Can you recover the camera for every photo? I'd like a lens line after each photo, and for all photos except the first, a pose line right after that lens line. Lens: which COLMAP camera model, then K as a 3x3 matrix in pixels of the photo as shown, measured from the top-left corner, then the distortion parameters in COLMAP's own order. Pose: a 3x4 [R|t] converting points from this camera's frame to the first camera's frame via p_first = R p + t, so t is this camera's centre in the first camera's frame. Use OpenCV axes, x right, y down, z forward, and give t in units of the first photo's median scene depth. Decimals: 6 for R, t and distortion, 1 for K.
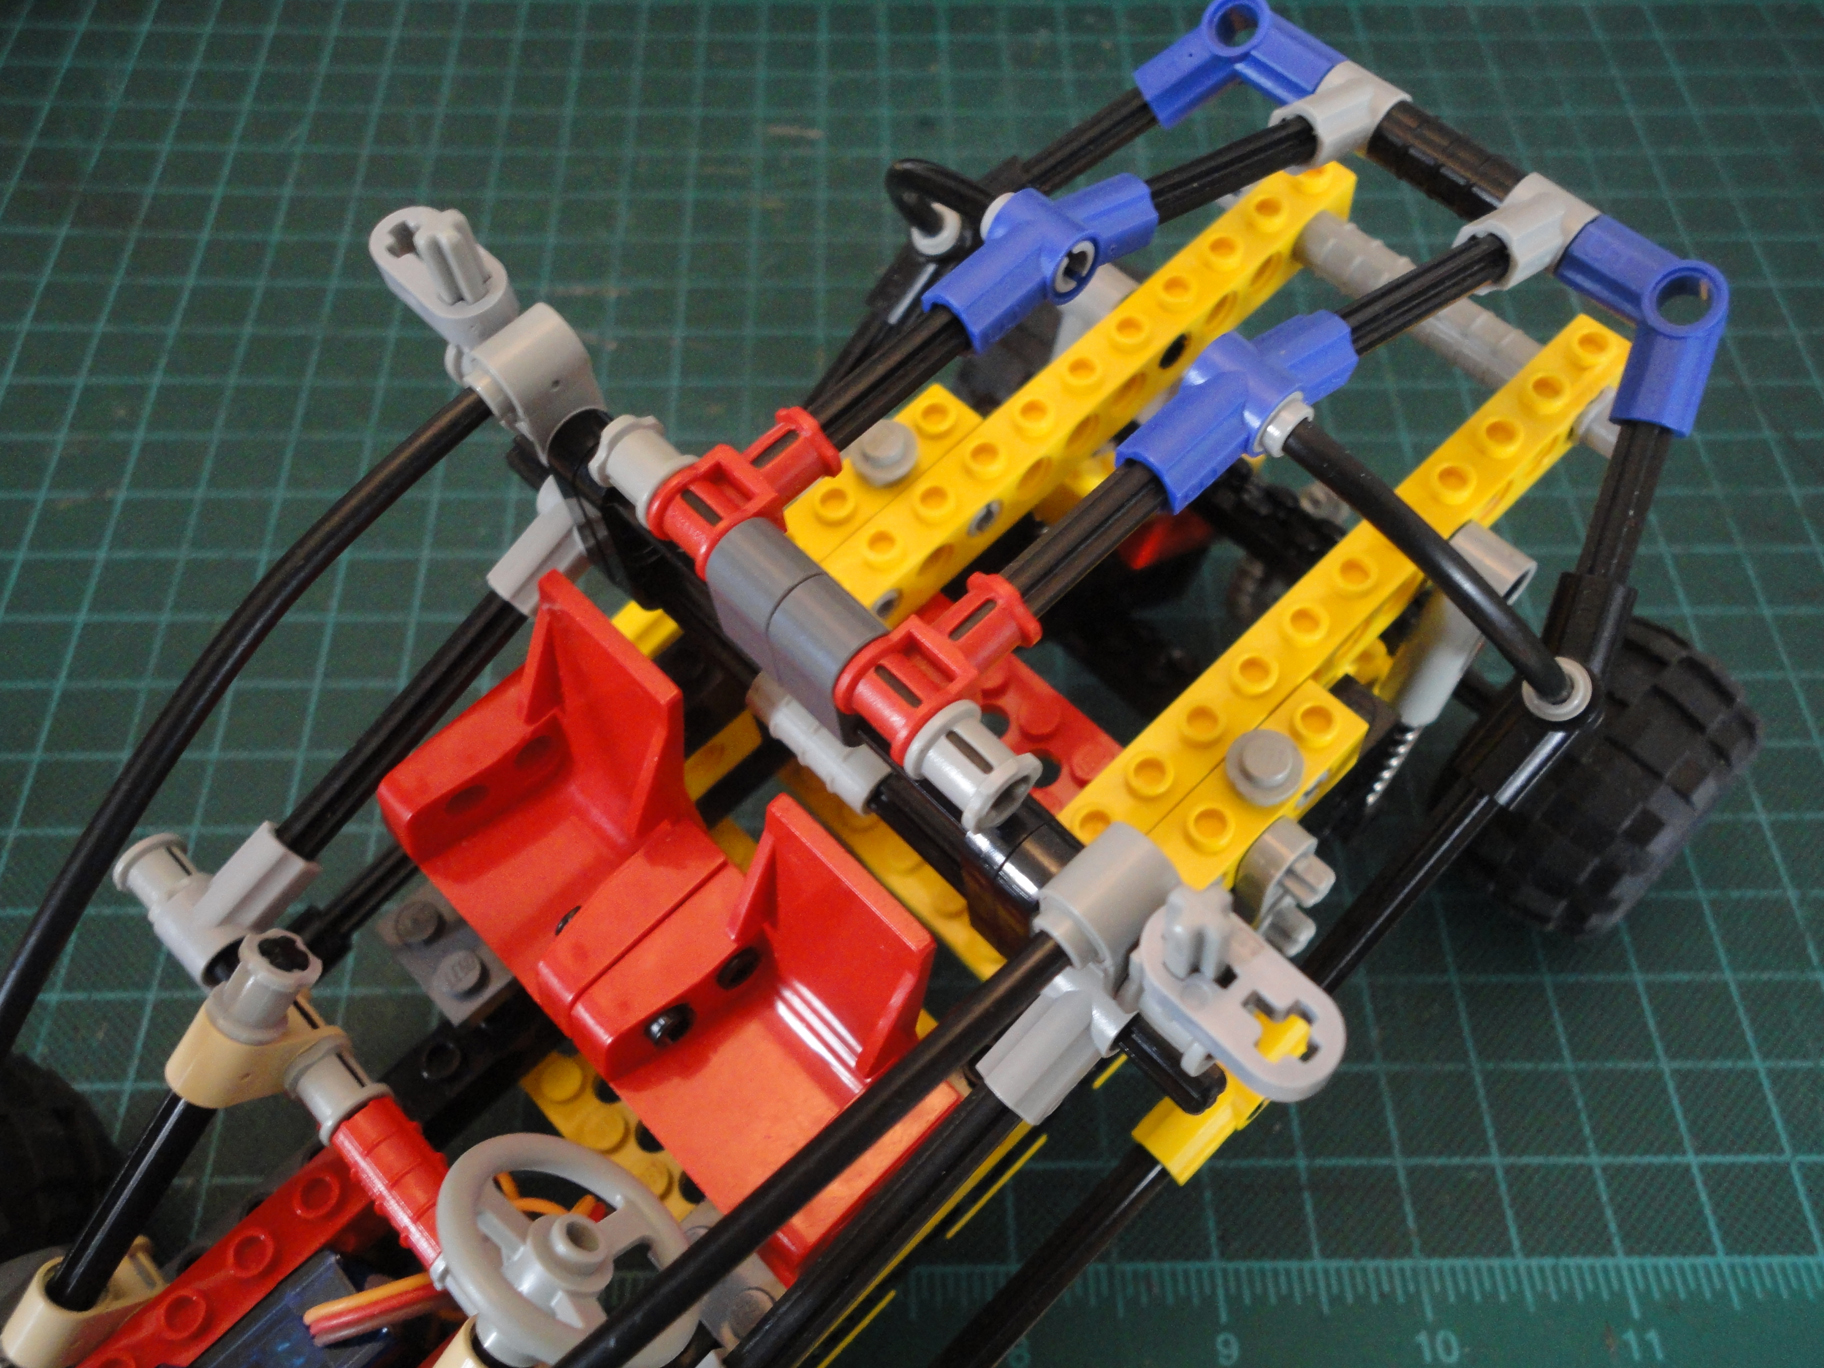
lens RADIAL K [[1657.8, 0, 892.2], [0, 1657.8, 686.2], [0, 0, 1]] dist [0.040585, -0.001053]
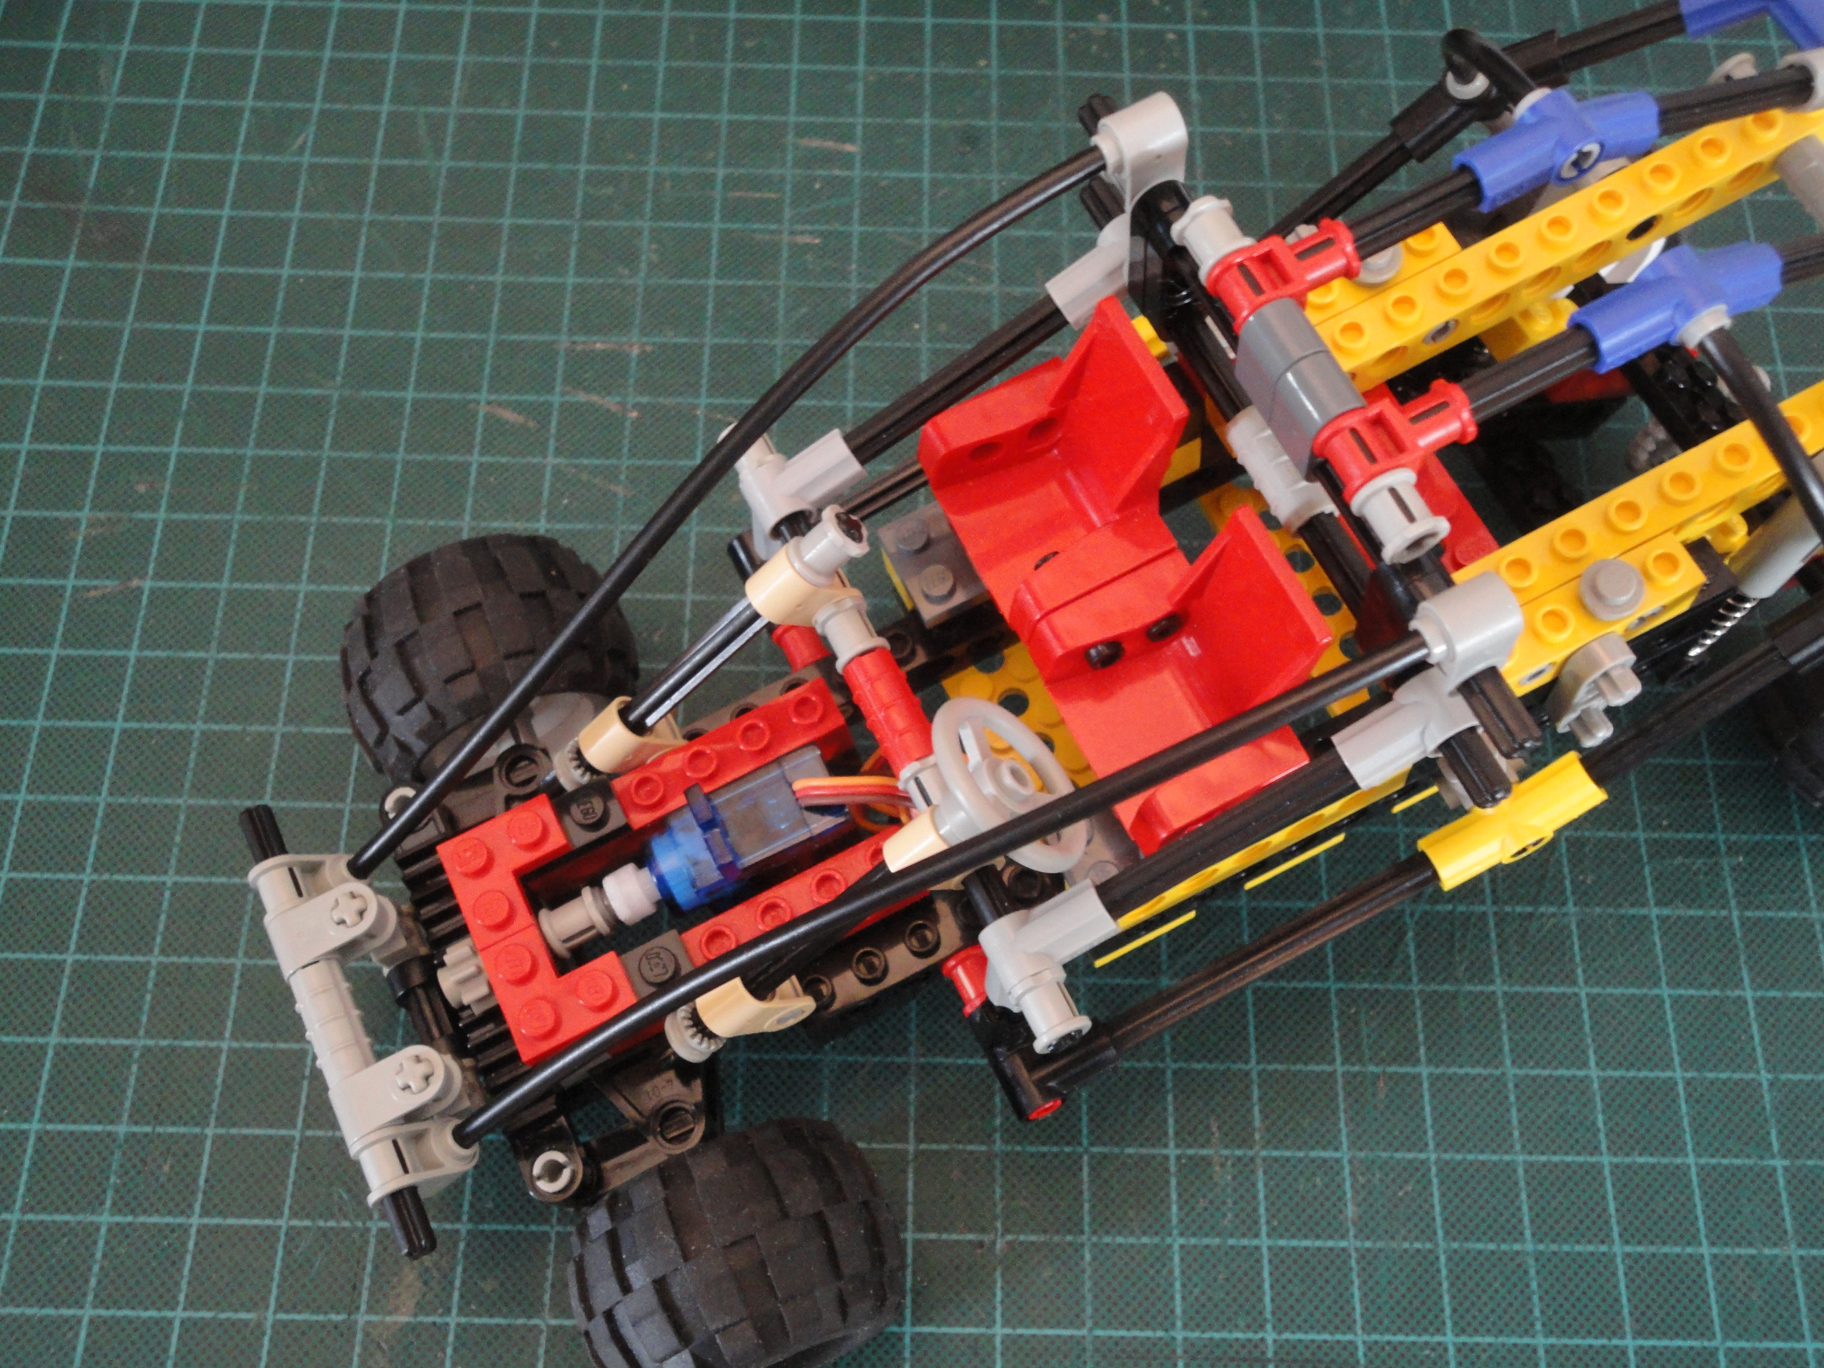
lens RADIAL K [[1885.4, 0, 912.0], [0, 1885.4, 684.0], [0, 0, 1]] dist [-0.006436, -0.016180]
pose [[0.955596, 0.267962, -0.122606, -0.084805], [-0.248336, 0.956280, 0.154459, 0.030547], [0.158635, -0.117153, 0.980362, -0.478978]]
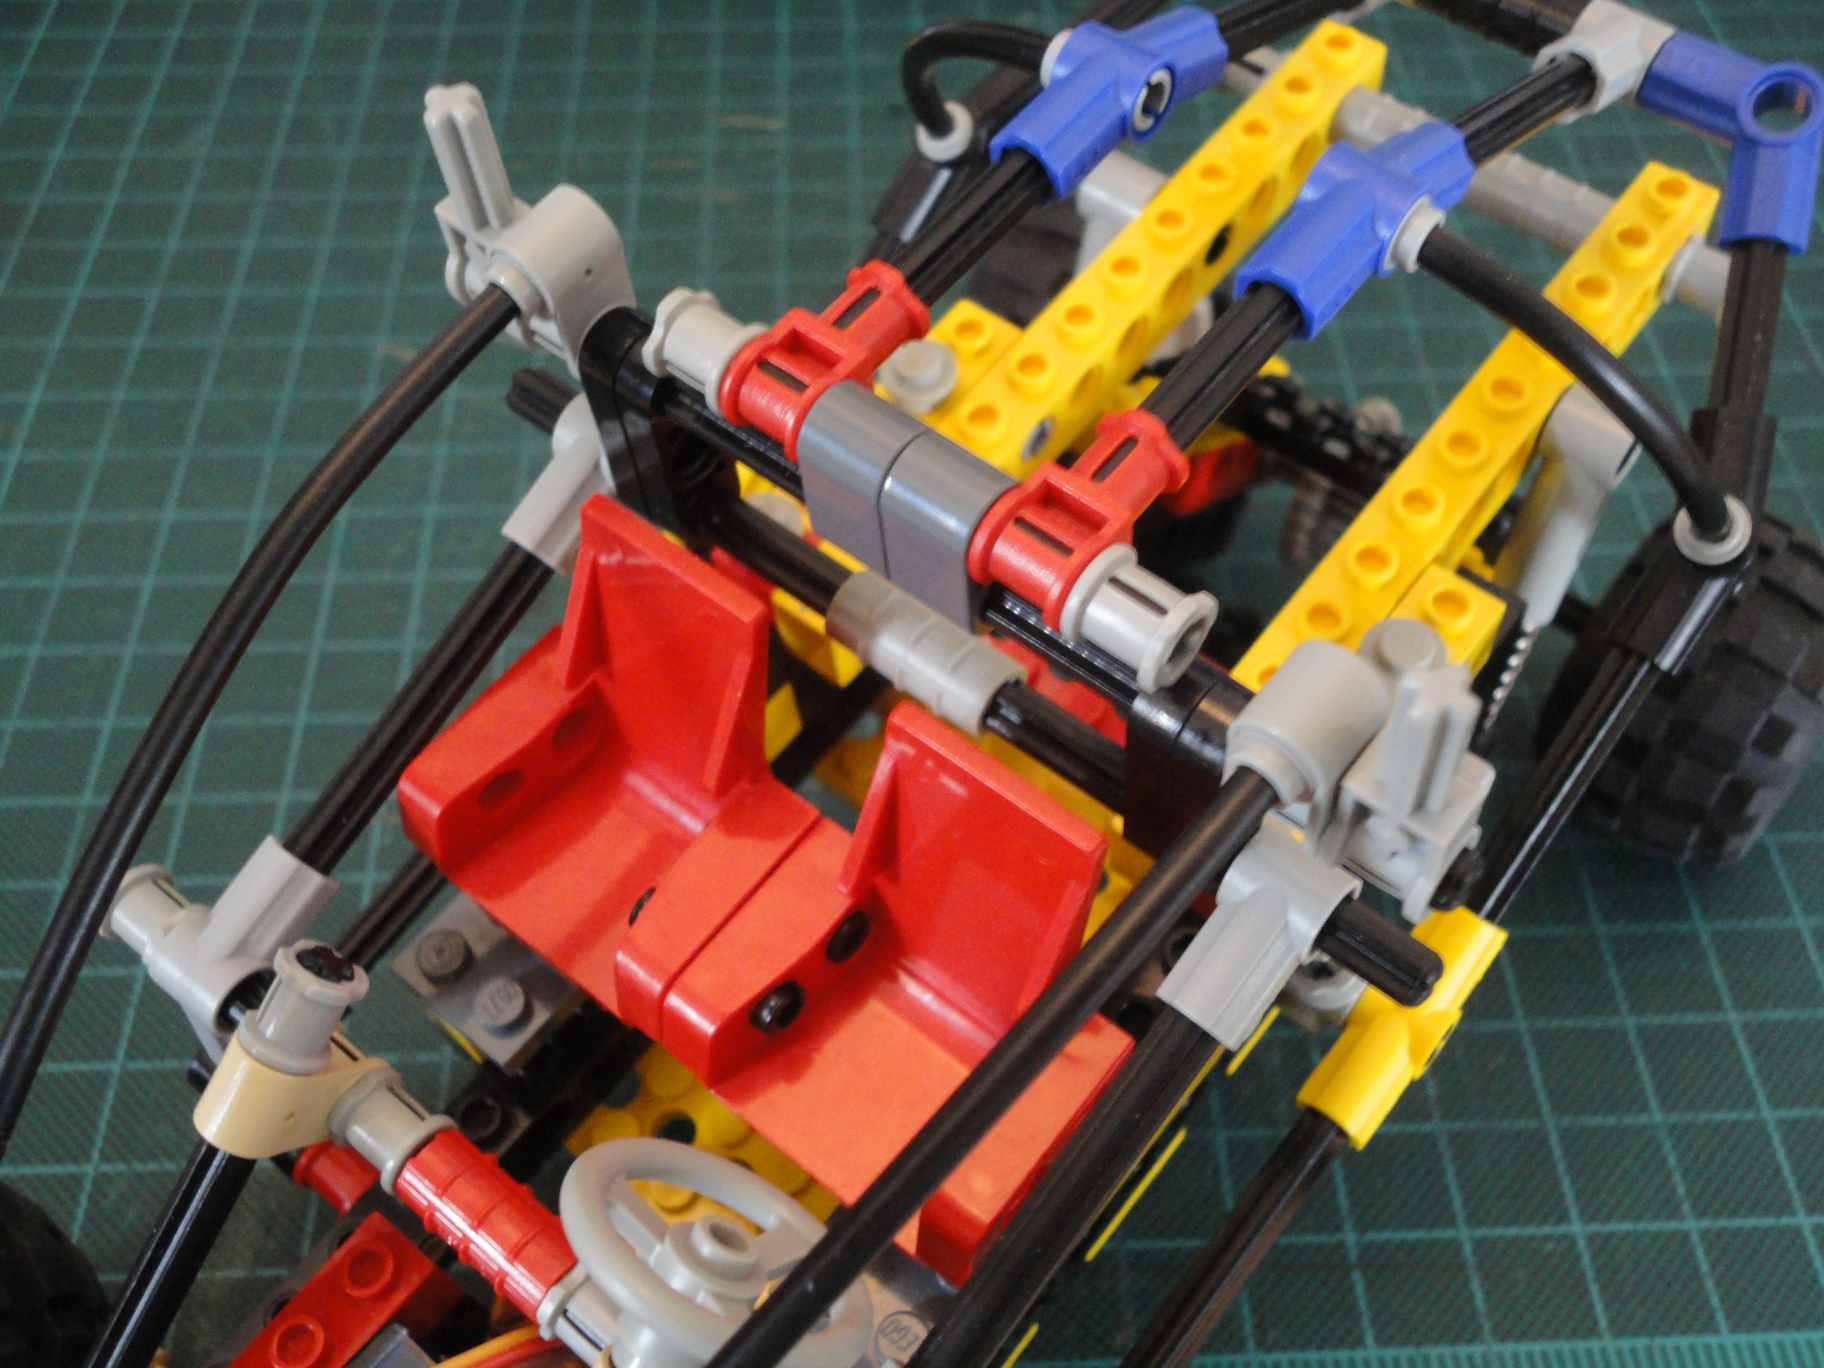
lens RADIAL K [[1885.4, 0, 912.0], [0, 1885.4, 684.0], [0, 0, 1]] dist [-0.006436, -0.016180]
pose [[0.992484, -0.100702, 0.069534, -0.110595], [0.105563, 0.991933, -0.070176, 0.108189], [-0.061906, 0.076989, 0.995108, 0.014463]]
